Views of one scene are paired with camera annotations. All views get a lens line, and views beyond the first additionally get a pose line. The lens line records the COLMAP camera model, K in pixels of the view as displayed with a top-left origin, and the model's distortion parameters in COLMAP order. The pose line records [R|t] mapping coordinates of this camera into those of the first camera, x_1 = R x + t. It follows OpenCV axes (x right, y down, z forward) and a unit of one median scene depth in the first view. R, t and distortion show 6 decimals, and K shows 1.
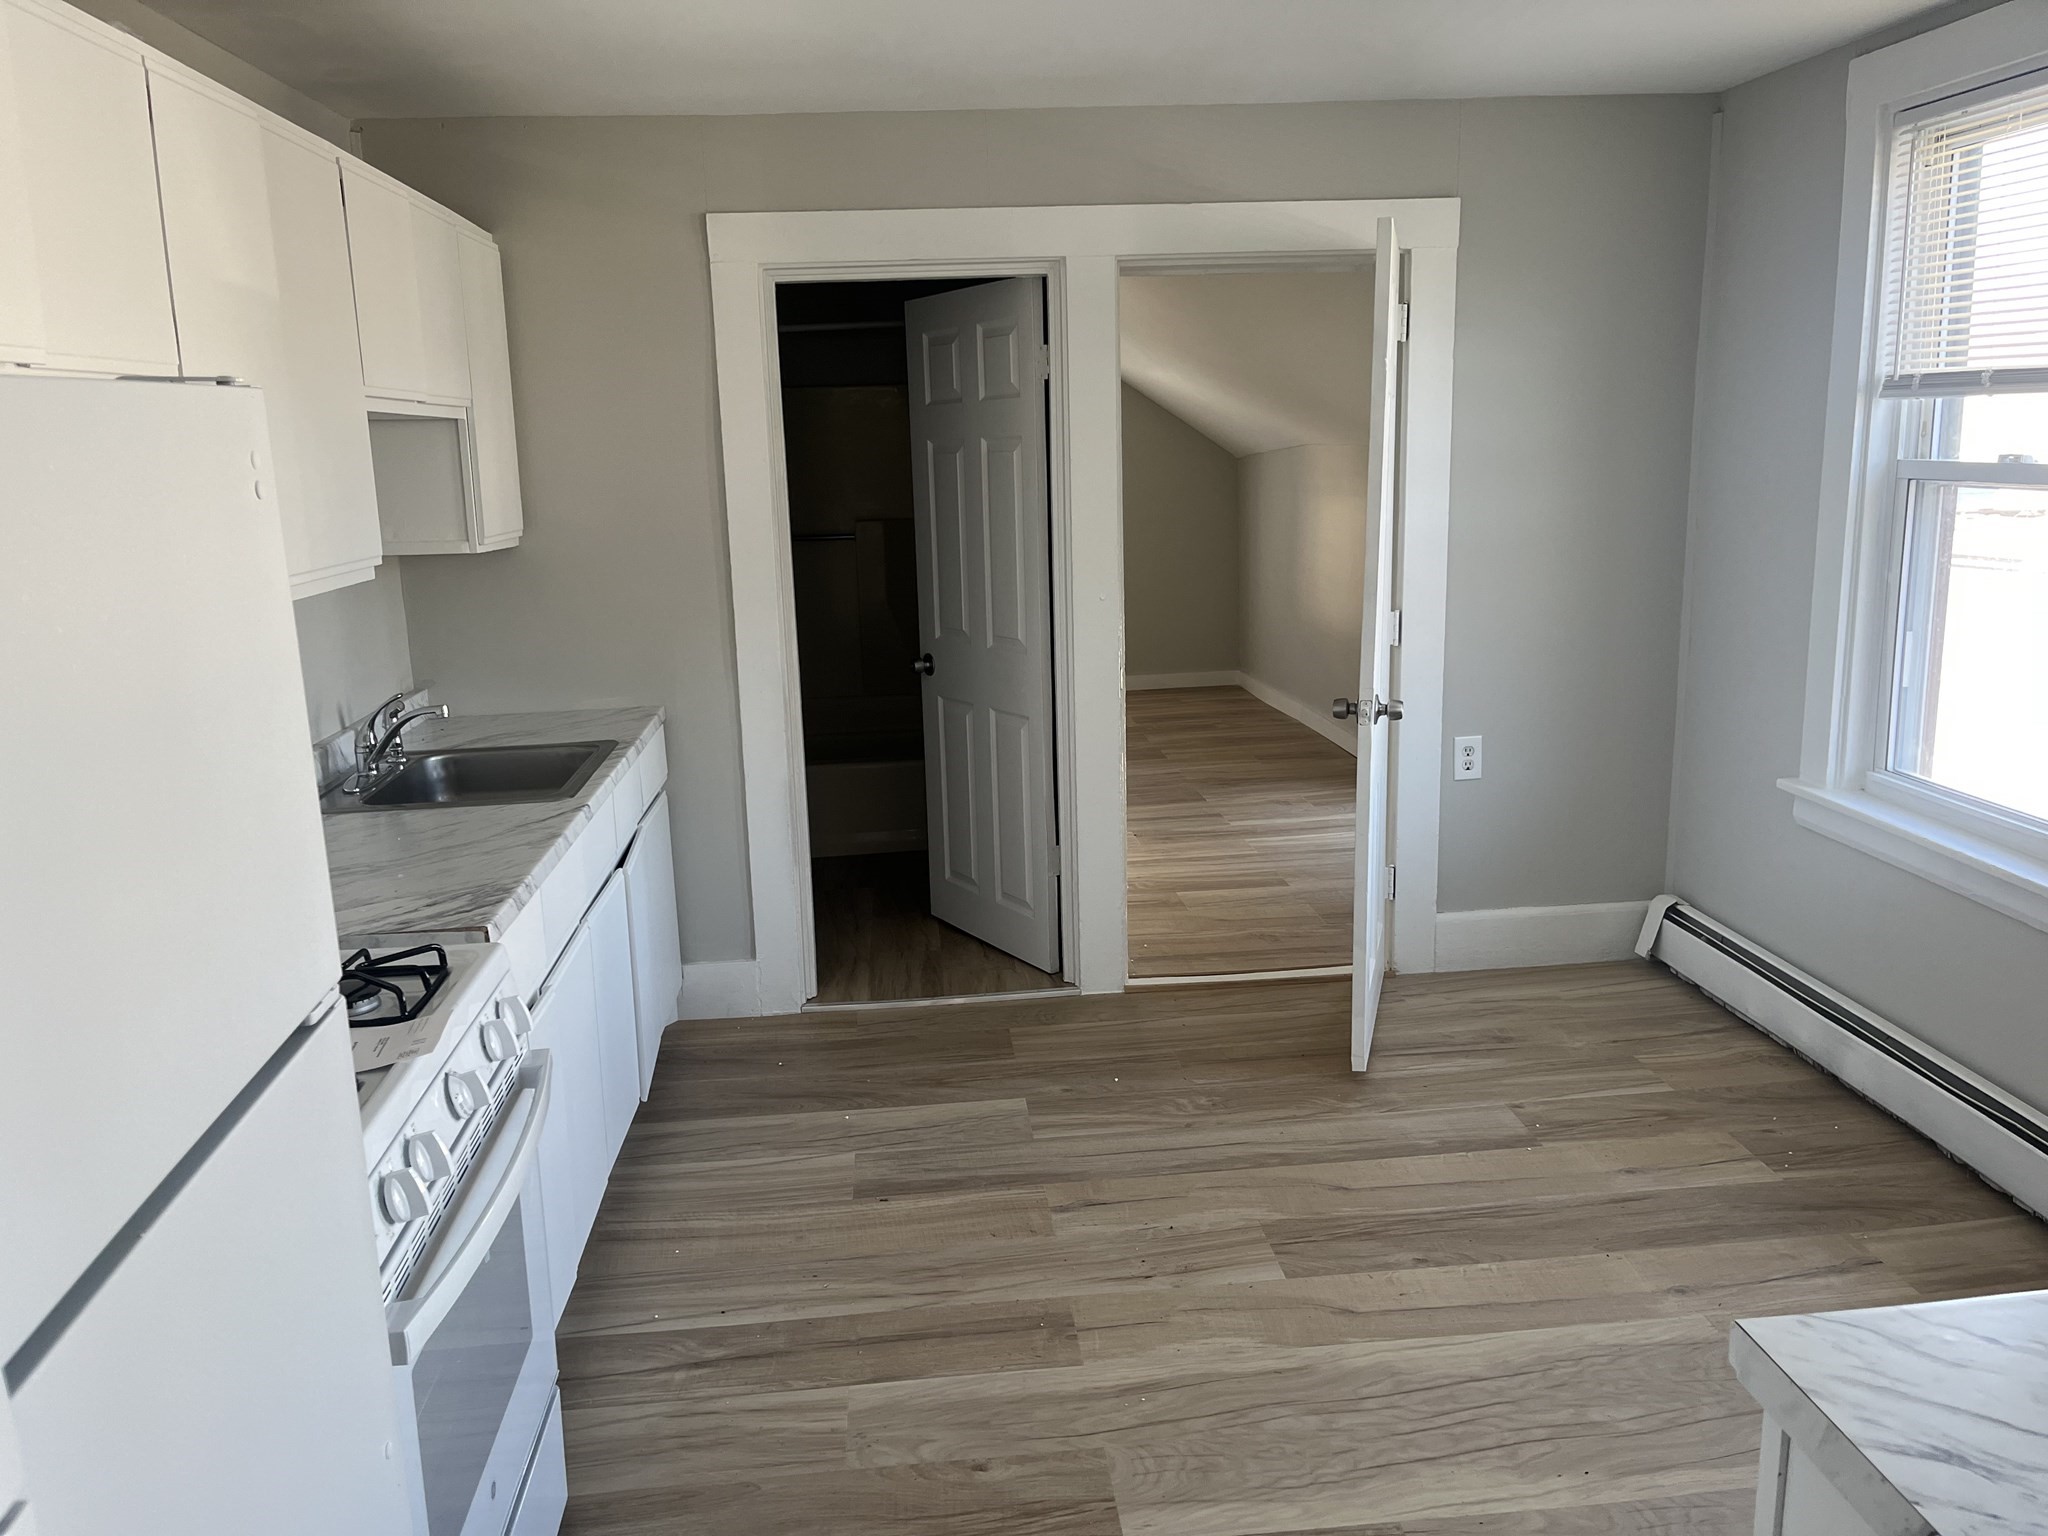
lens RADIAL K [[1564.0, 0, 1023.6], [0, 1564.0, 761.4], [0, 0, 1]] dist [0.076413, -0.095749]
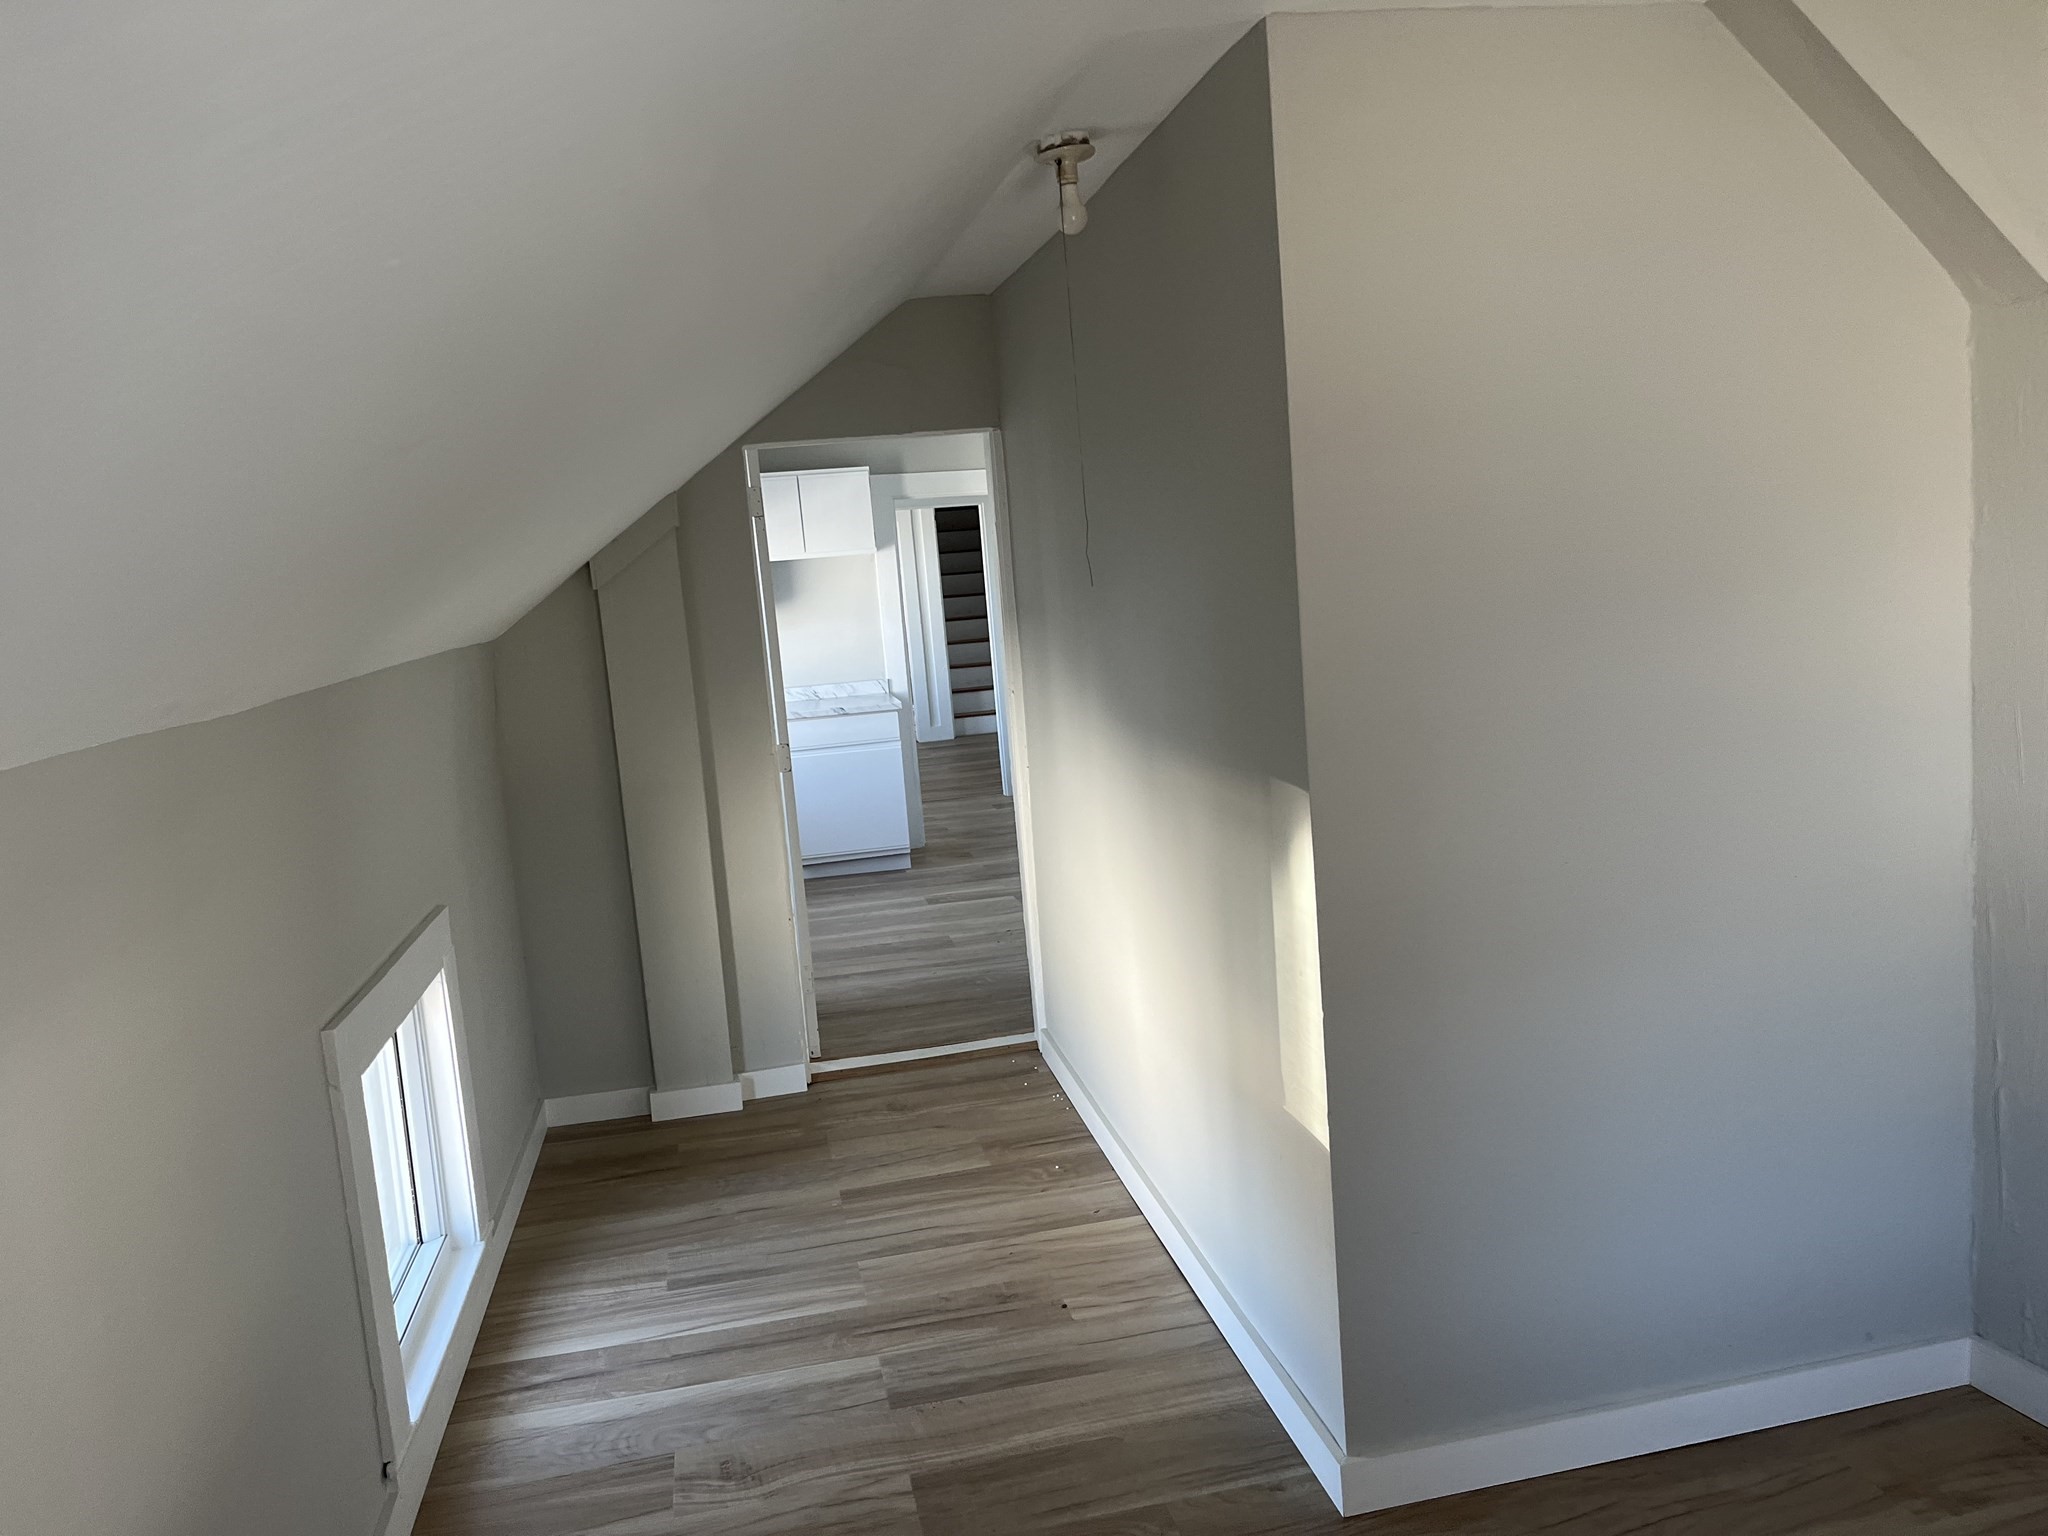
lens RADIAL K [[1564.0, 0, 1031.8], [0, 1564.0, 767.0], [0, 0, 1]] dist [0.076413, -0.095749]
pose [[-0.988535, 0.114506, -0.098424, 0.128809], [0.076018, 0.940627, 0.330821, -0.346479], [0.130461, 0.319546, -0.938547, 1.630174]]
